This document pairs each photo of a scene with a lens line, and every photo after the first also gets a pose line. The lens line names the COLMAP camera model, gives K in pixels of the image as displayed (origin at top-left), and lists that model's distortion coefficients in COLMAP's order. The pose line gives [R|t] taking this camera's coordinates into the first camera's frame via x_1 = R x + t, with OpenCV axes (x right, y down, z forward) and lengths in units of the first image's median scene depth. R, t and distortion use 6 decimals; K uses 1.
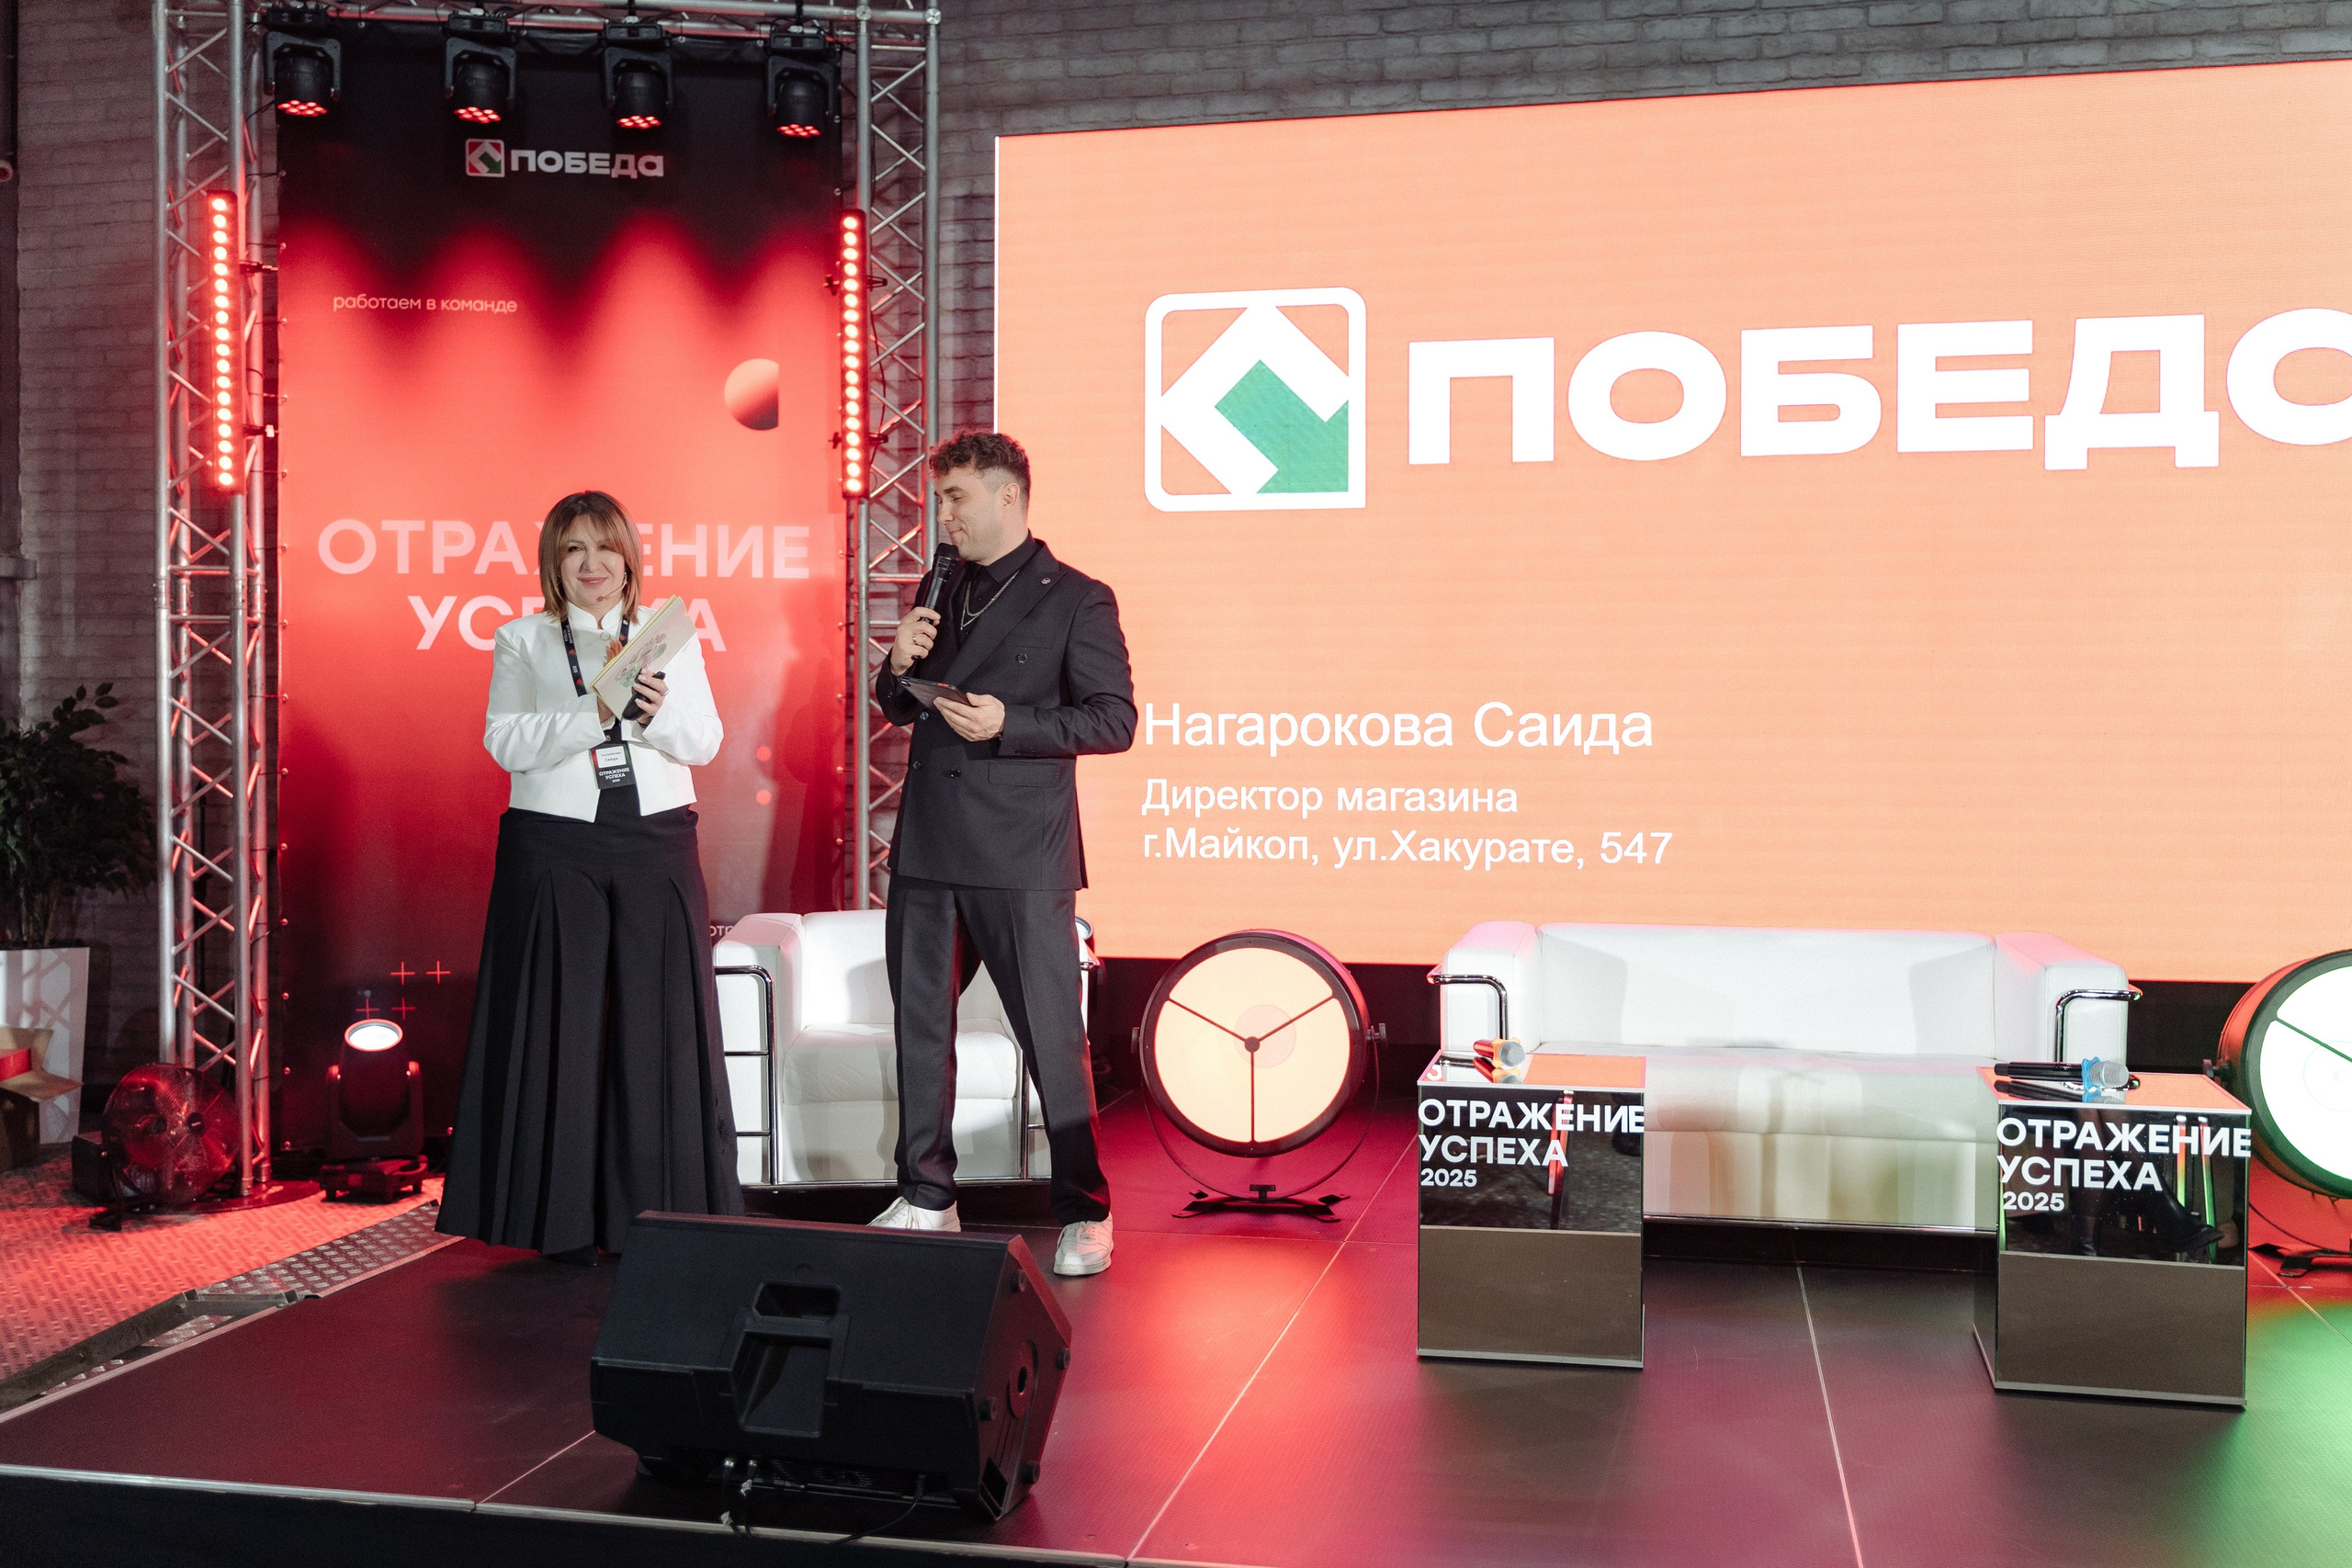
lens RADIAL K [[2193.0, 0, 1248.6], [0, 2193.0, 794.6], [0, 0, 1]] dist [-0.037751, -0.014844]
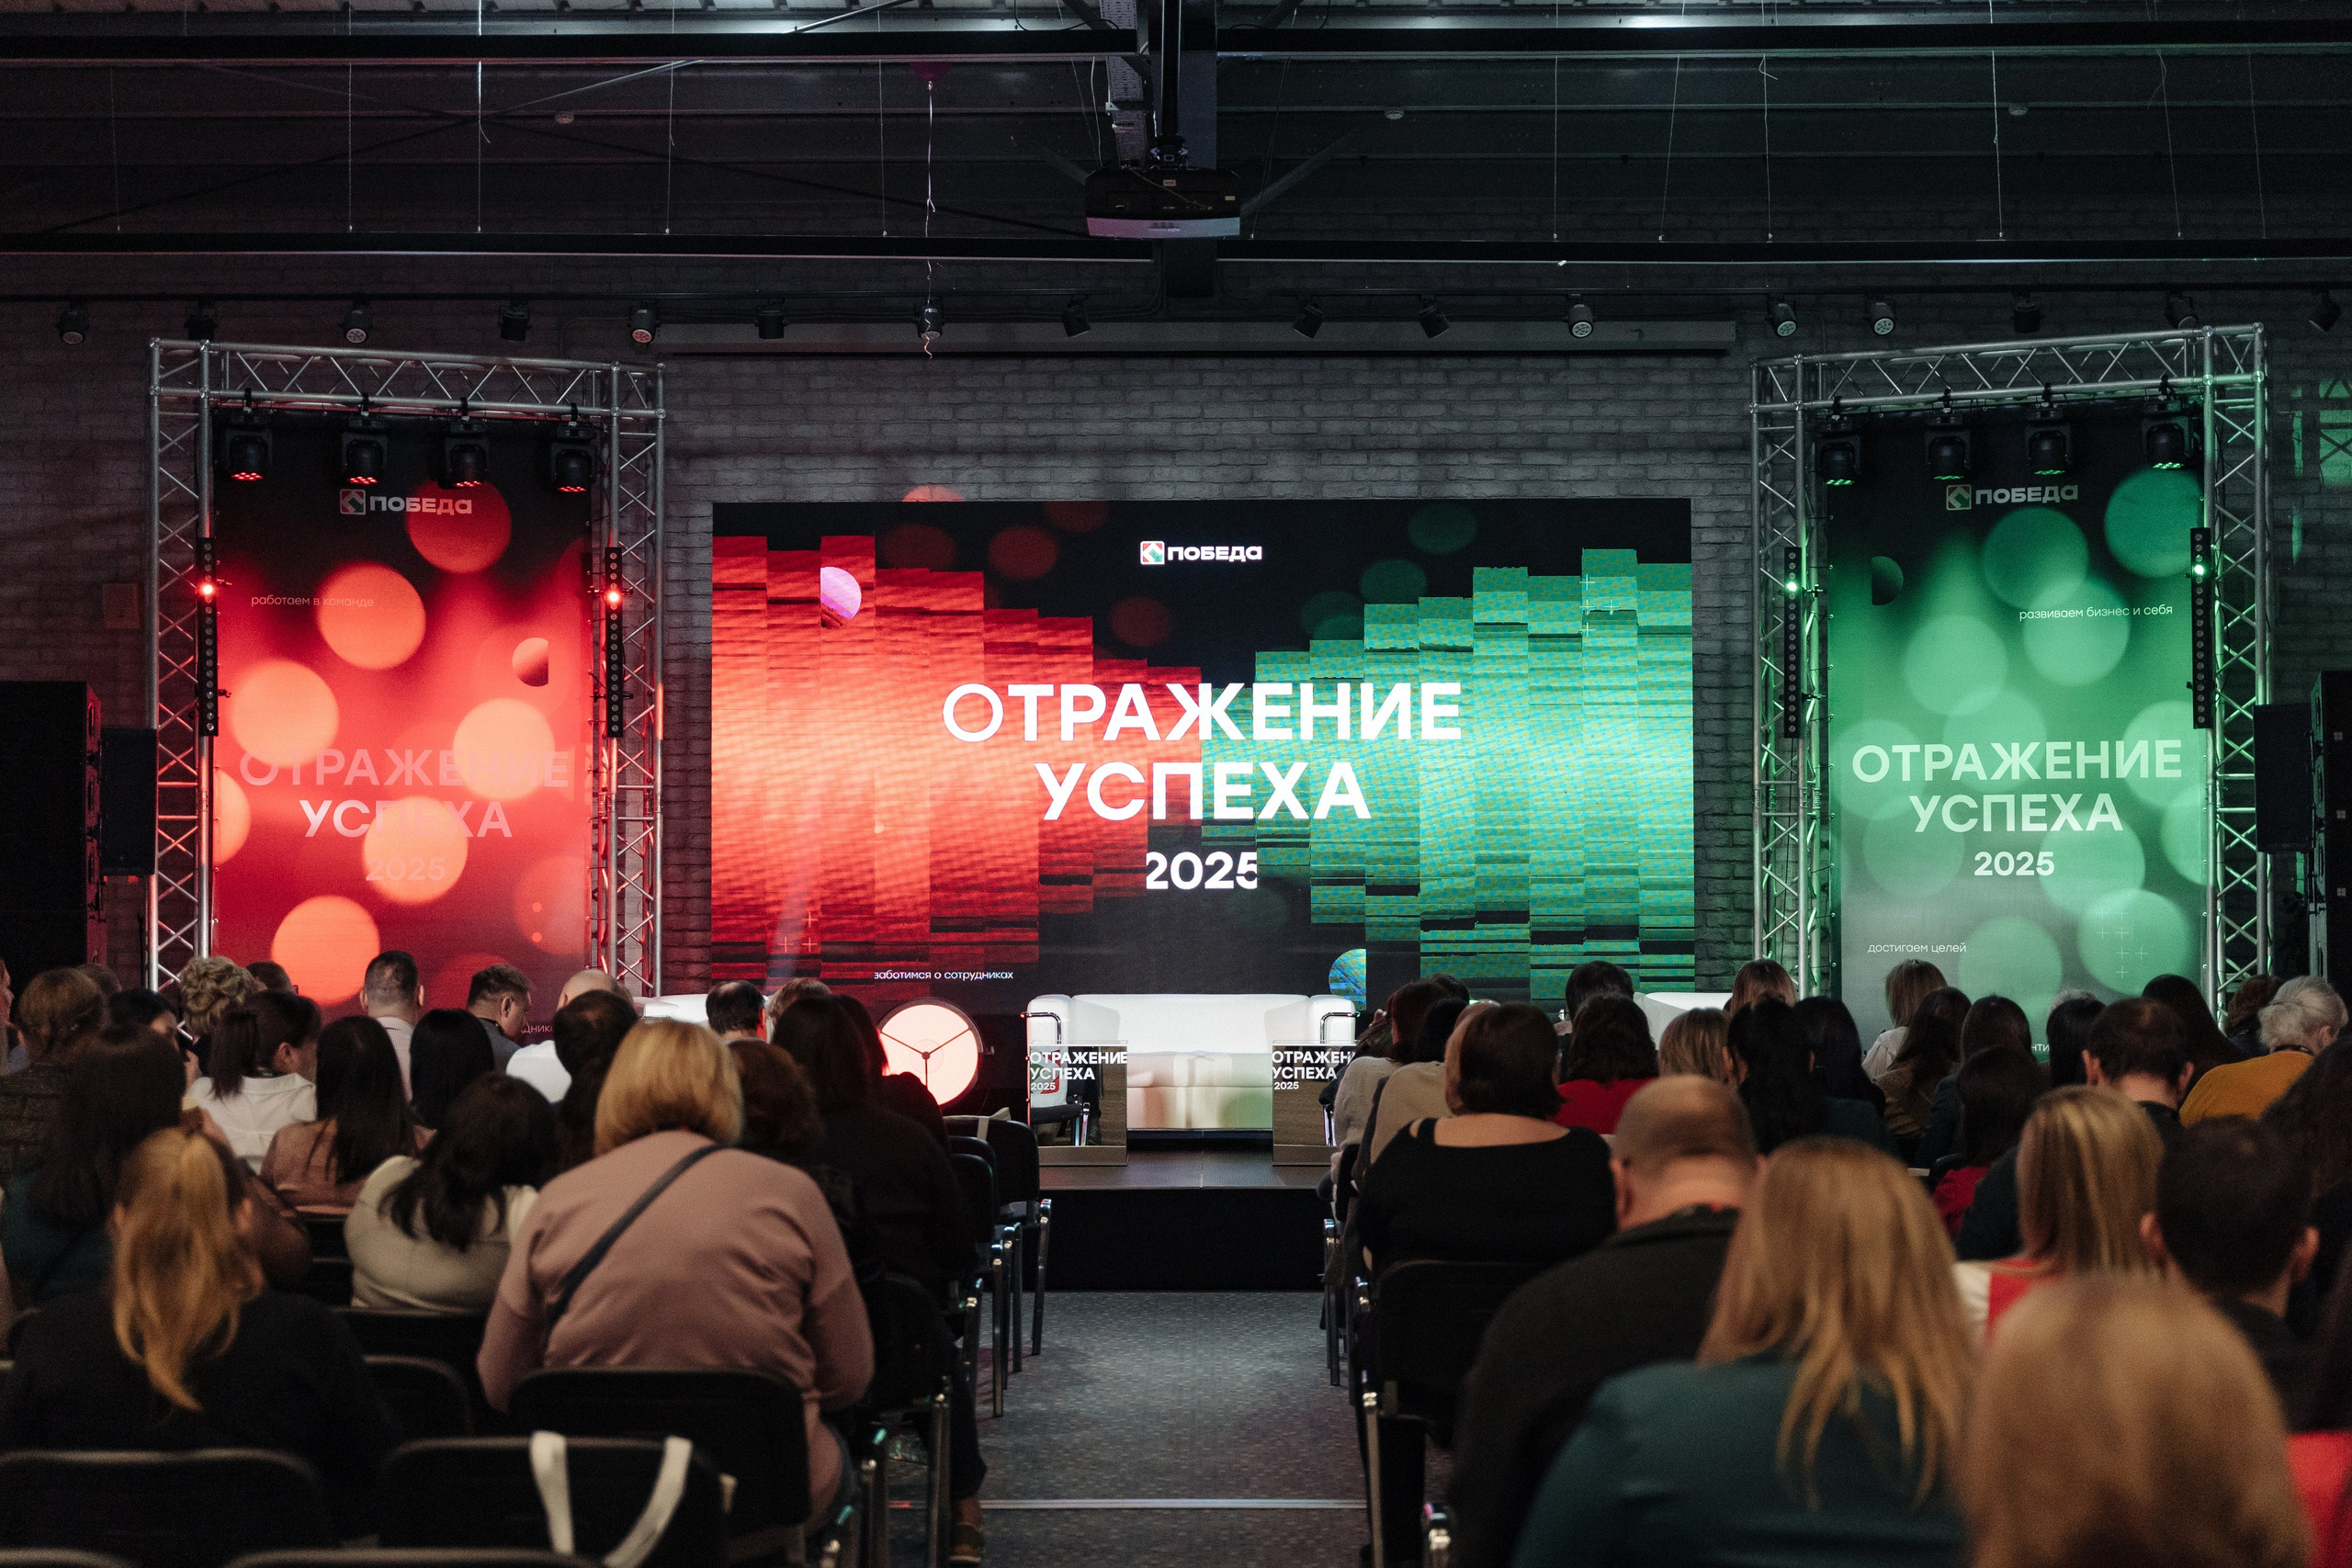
lens RADIAL K [[3345.9, 0, 1176.0], [0, 3345.9, 784.0], [0, 0, 1]] dist [-0.013869, -0.018299]
pose [[0.983021, 0.000005, 0.183493, -0.217562], [0.010442, 0.998378, -0.055968, 0.029617], [-0.183196, 0.056933, 0.981426, -1.302096]]
